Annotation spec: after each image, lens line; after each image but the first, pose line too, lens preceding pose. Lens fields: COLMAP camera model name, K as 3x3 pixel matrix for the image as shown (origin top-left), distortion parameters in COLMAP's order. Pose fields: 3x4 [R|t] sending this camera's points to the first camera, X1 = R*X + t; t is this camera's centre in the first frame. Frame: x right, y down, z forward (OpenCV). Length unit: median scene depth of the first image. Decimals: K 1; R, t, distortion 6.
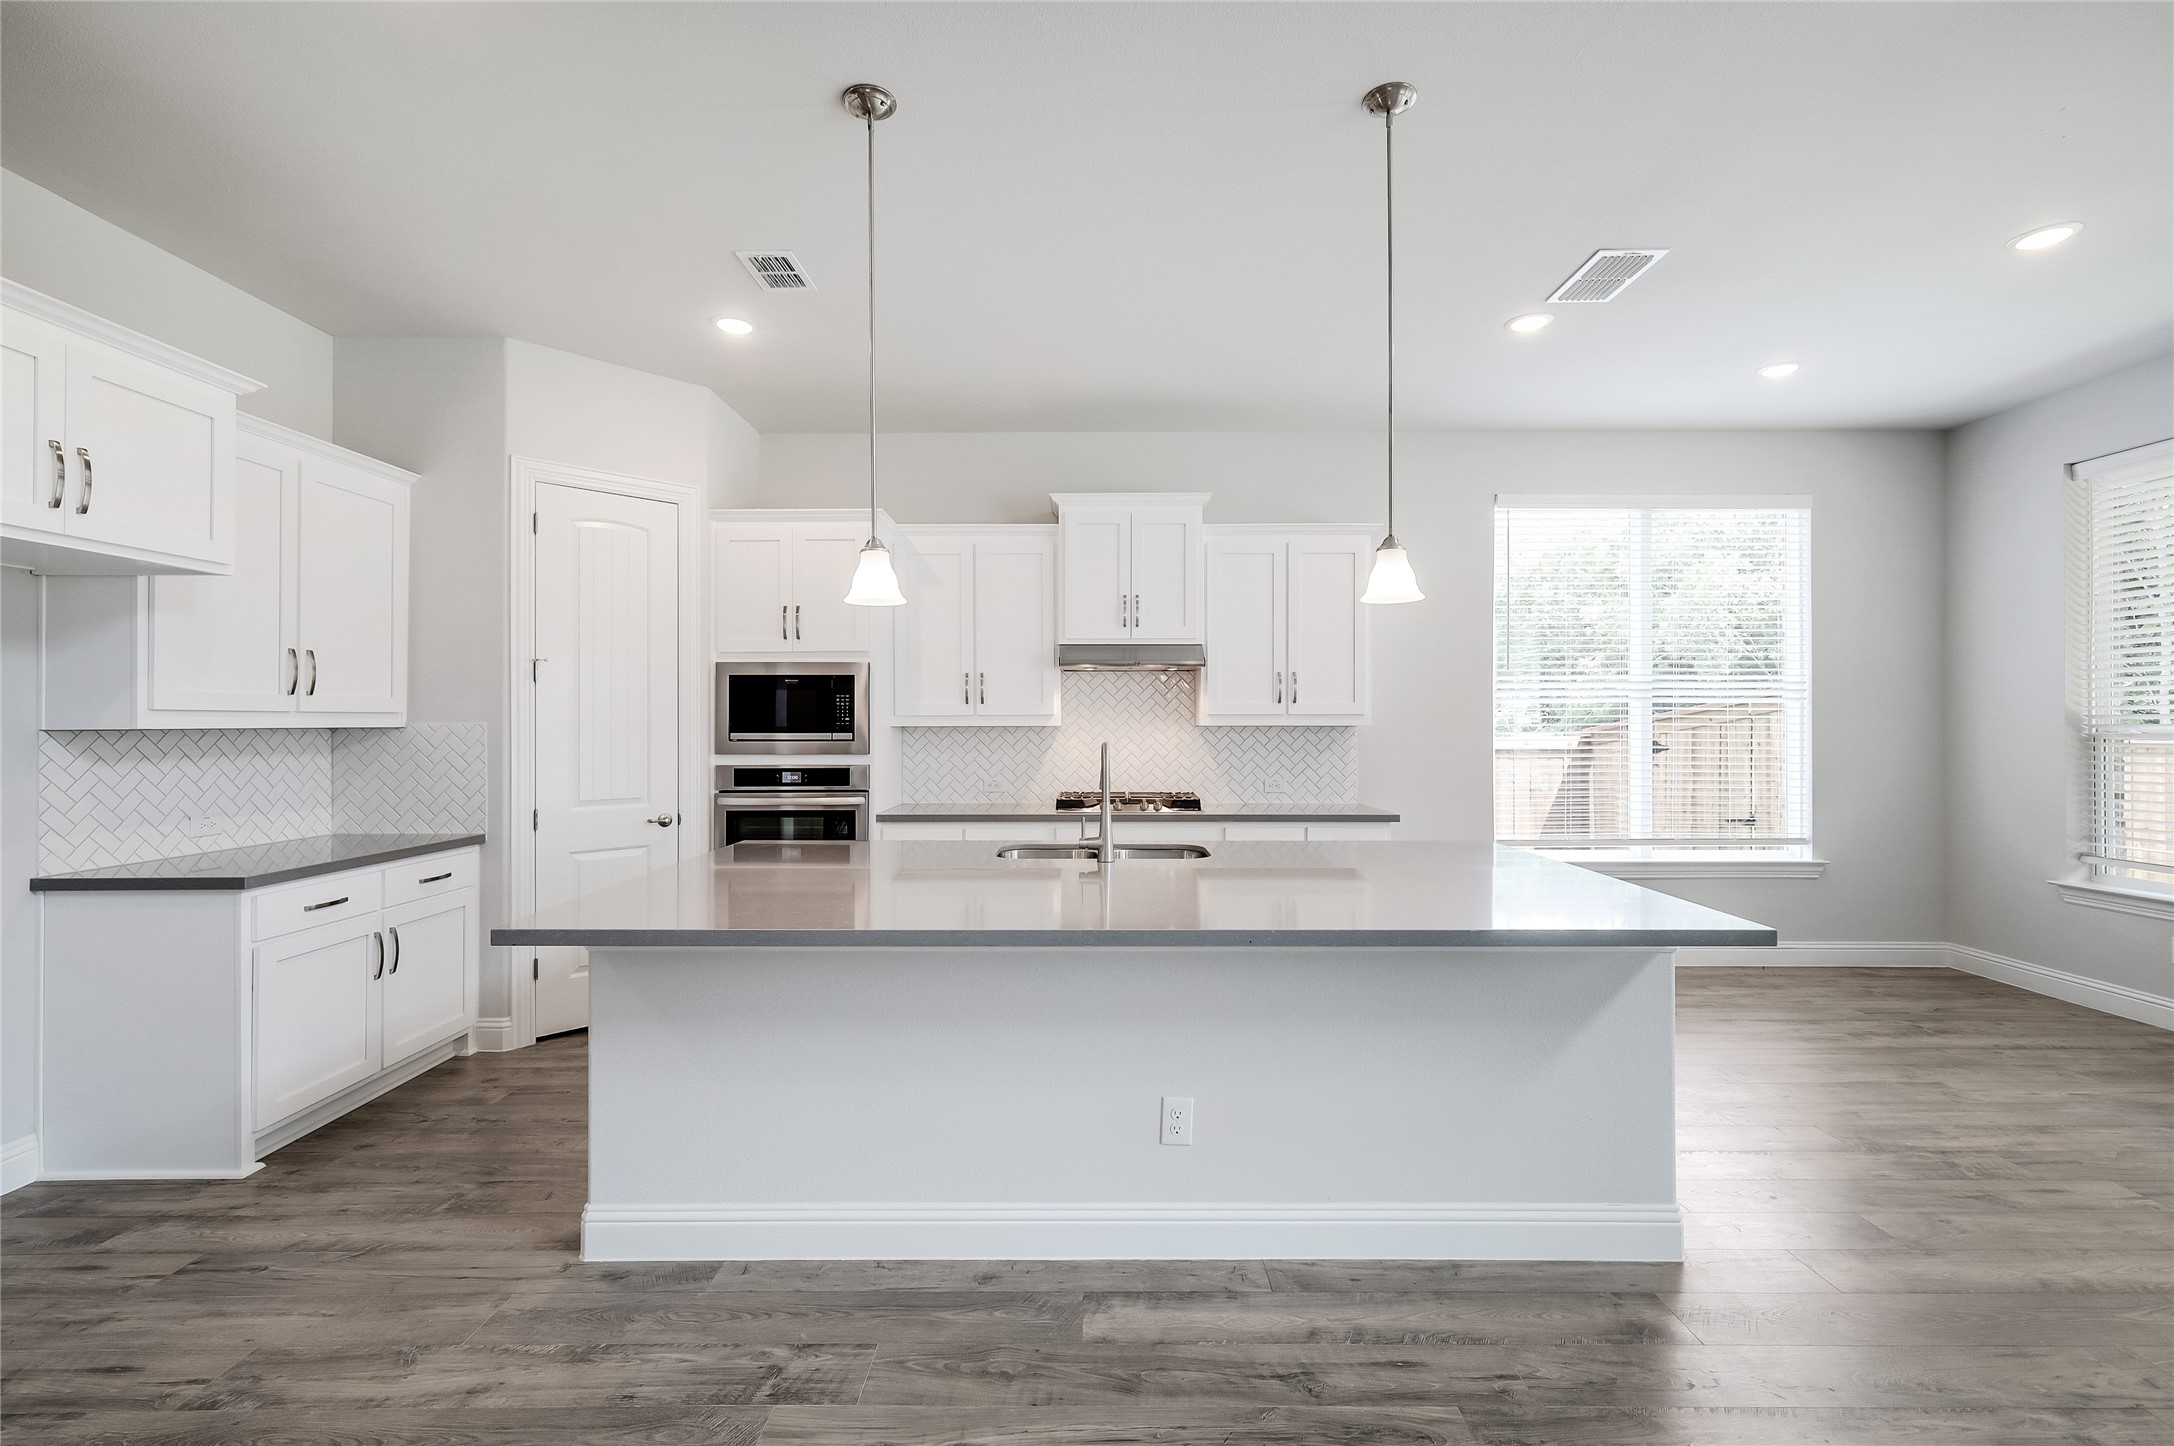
lens RADIAL K [[944.8, 0, 1085.0], [0, 944.8, 714.4], [0, 0, 1]] dist [0.002035, 0.000439]
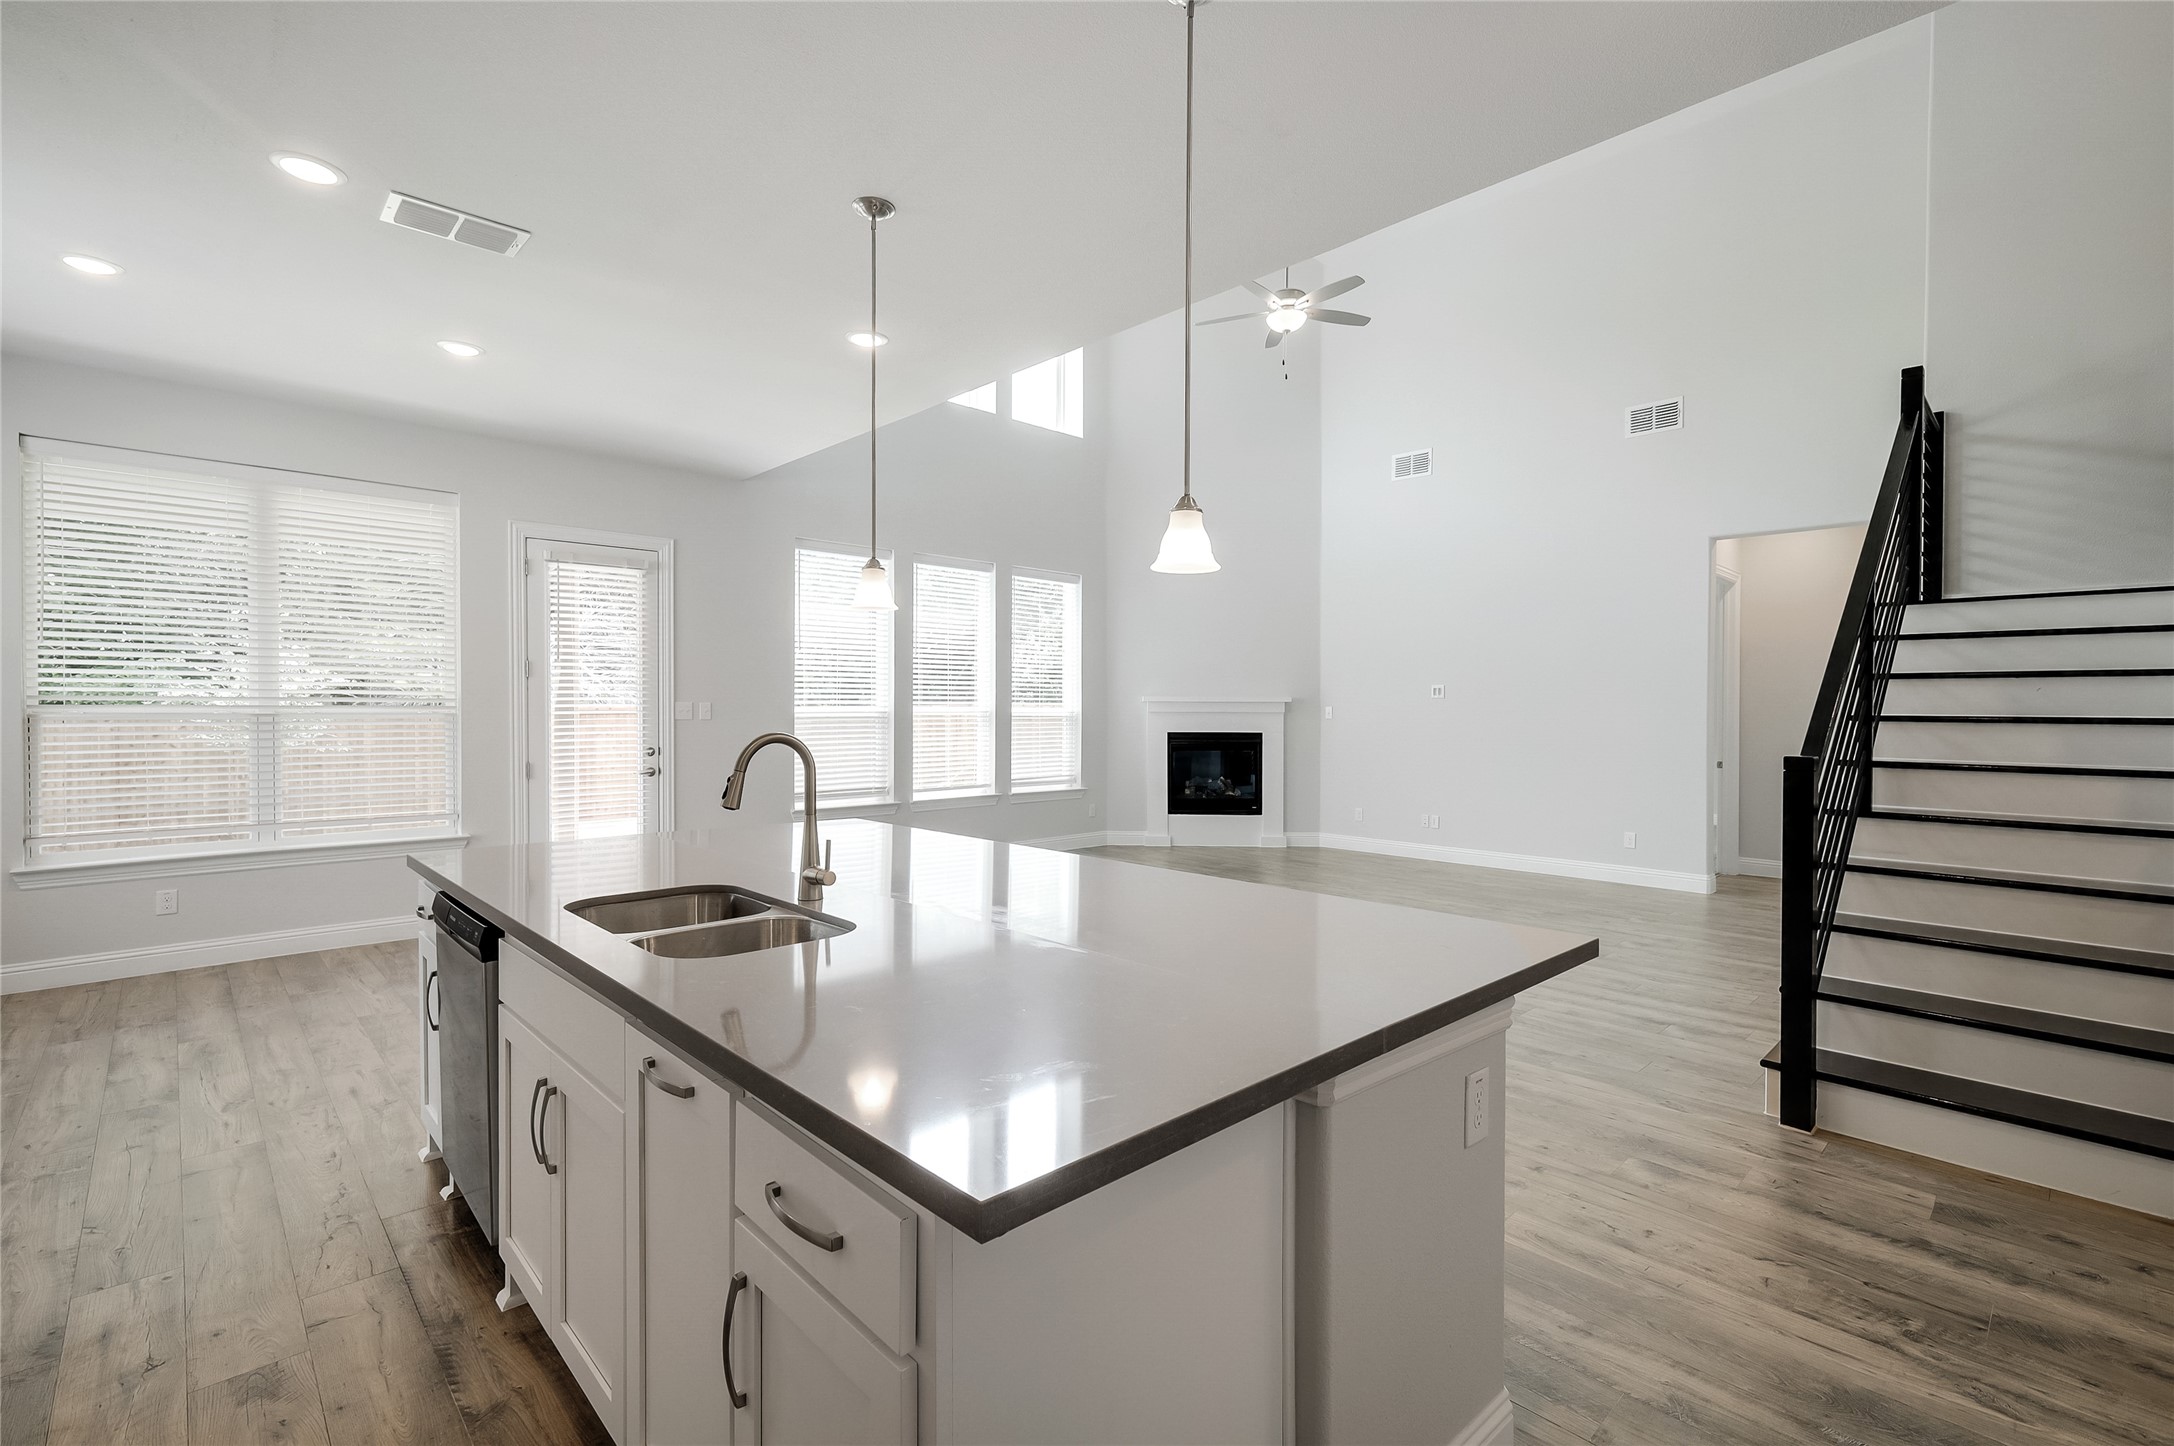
lens RADIAL K [[960.8, 0, 1101.3], [0, 960.8, 717.4], [0, 0, 1]] dist [0.003458, 0.000194]
pose [[-0.693910, -0.008553, 0.720011, -0.441835], [-0.009848, 0.999949, 0.002387, 0.010036], [-0.719994, -0.005434, -0.693959, 0.911433]]
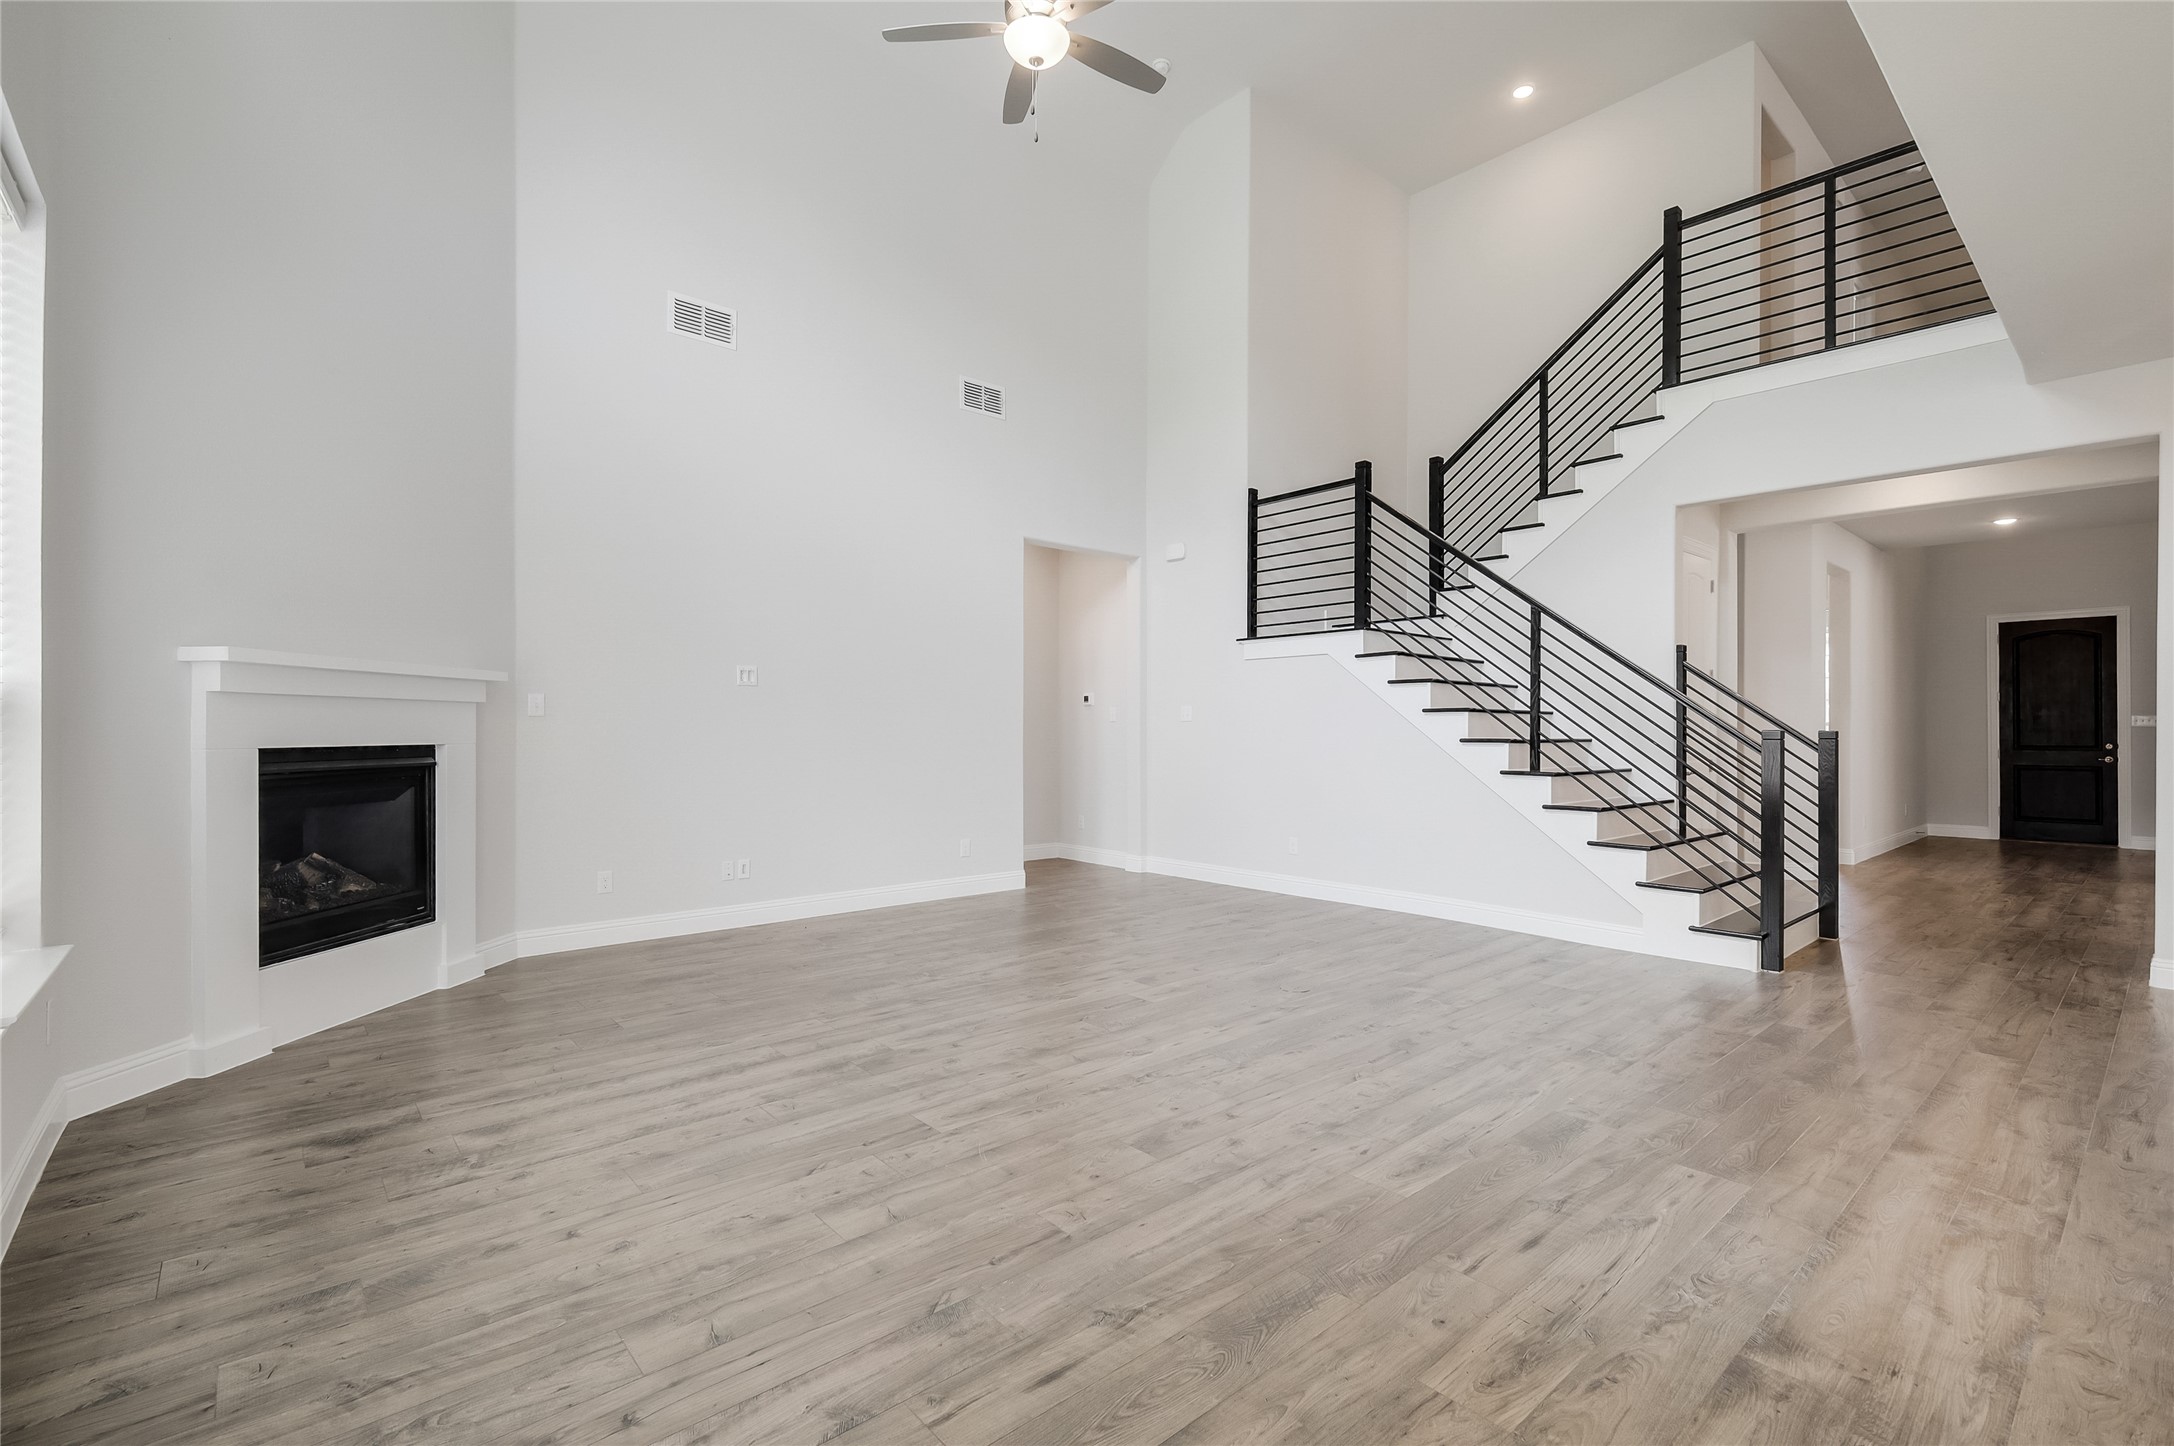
lens RADIAL K [[968.0, 0, 1087.0], [0, 968.0, 723.0], [0, 0, 1]] dist [0.002979, 0.000090]
pose [[-0.753570, -0.004370, -0.657353, 0.984434], [0.003076, 0.999944, -0.010173, 0.035696], [0.657360, -0.009687, -0.753514, 0.384561]]
